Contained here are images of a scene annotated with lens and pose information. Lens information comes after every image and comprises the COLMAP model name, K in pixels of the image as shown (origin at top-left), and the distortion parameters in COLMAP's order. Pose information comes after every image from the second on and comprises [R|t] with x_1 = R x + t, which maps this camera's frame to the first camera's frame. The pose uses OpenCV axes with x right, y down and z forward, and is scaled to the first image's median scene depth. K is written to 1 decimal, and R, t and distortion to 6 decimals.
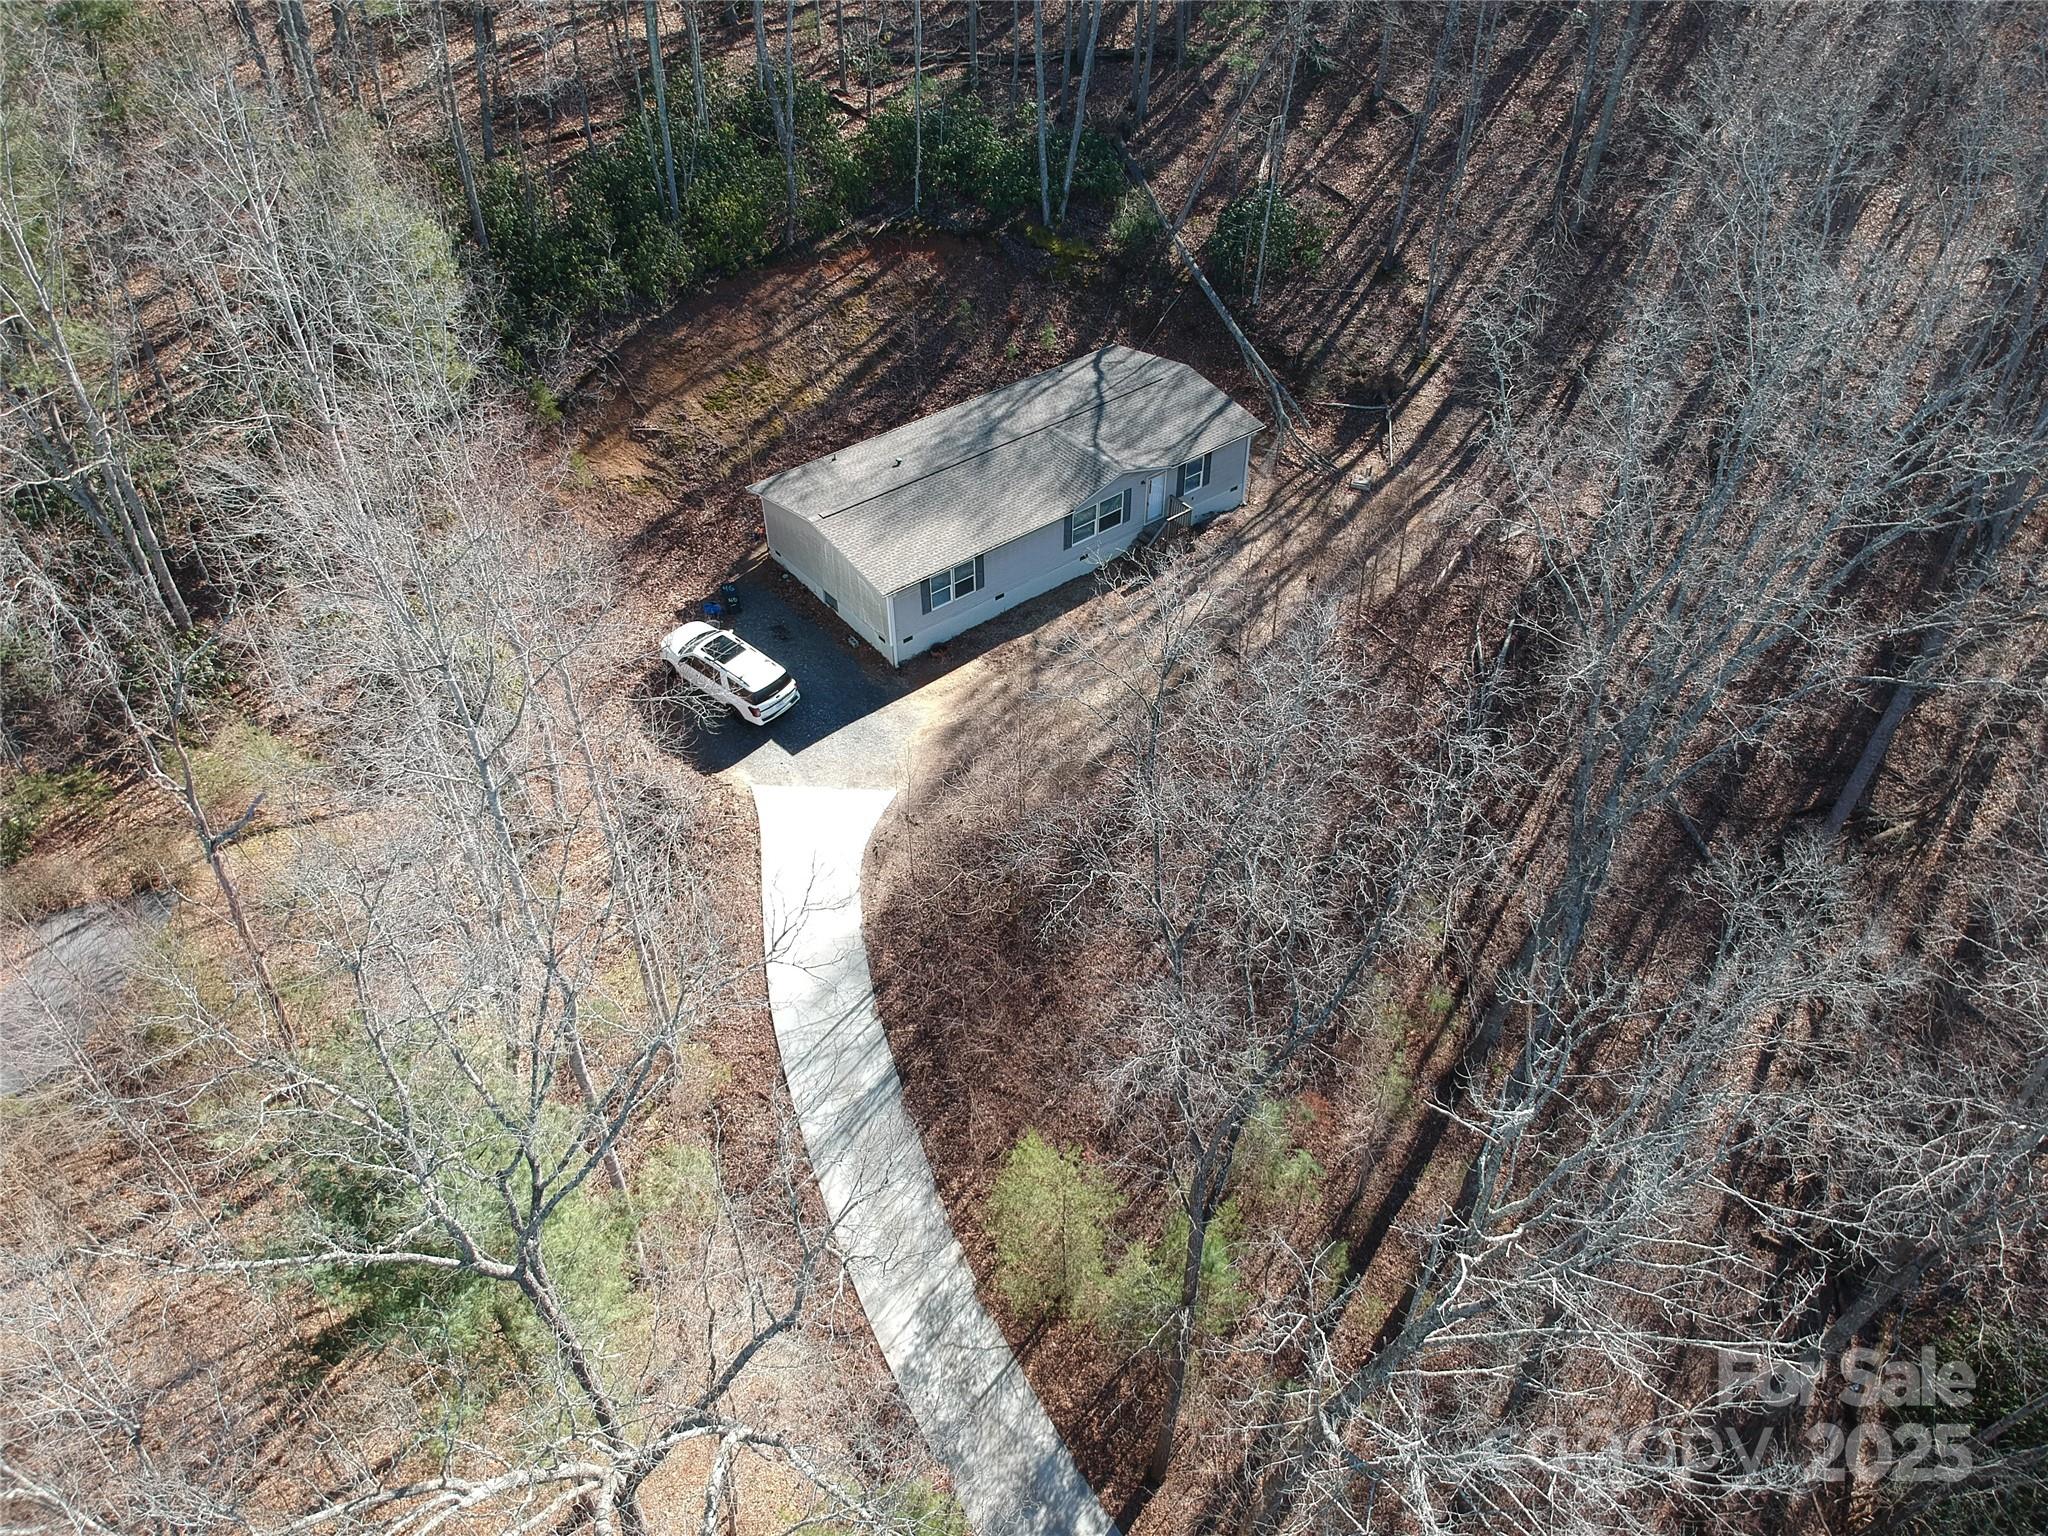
lens RADIAL K [[1434.9, 0, 1024.0], [0, 1434.9, 768.0], [0, 0, 1]] dist [0.001479, 0.000197]
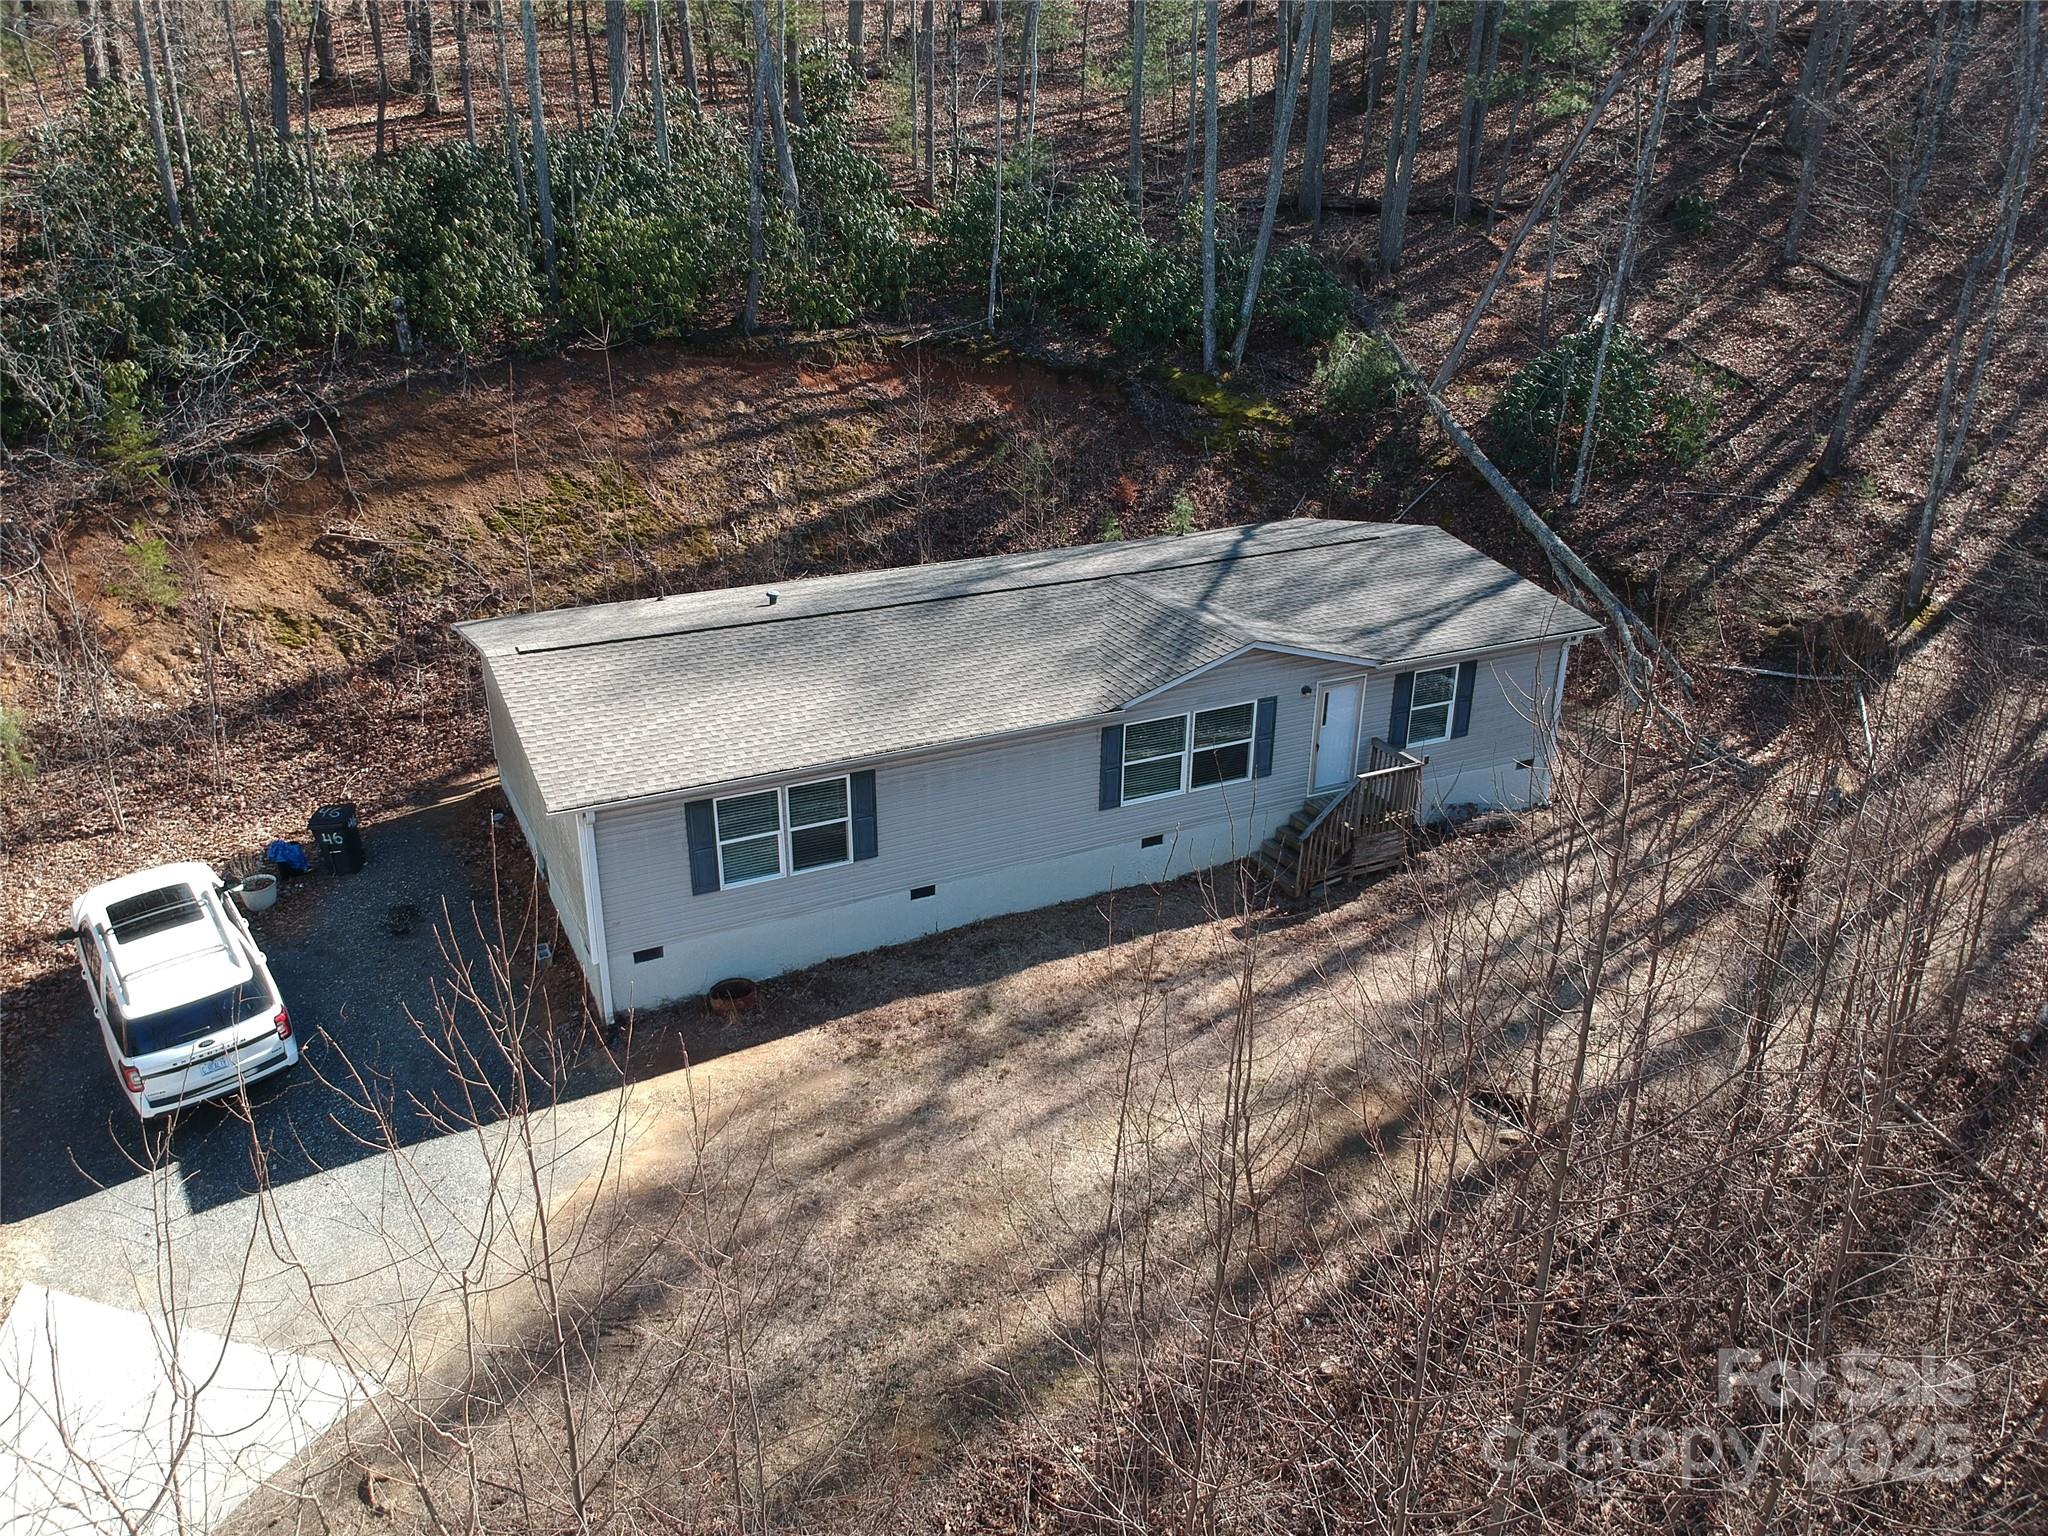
lens RADIAL K [[1589.9, 0, 1024.0], [0, 1589.9, 768.0], [0, 0, 1]] dist [0.000718, -0.002010]
pose [[0.981875, 0.095001, -0.164004, 0.077101], [-0.143007, 0.939218, -0.312118, -0.014341], [0.124384, 0.329915, 0.935780, 0.528423]]
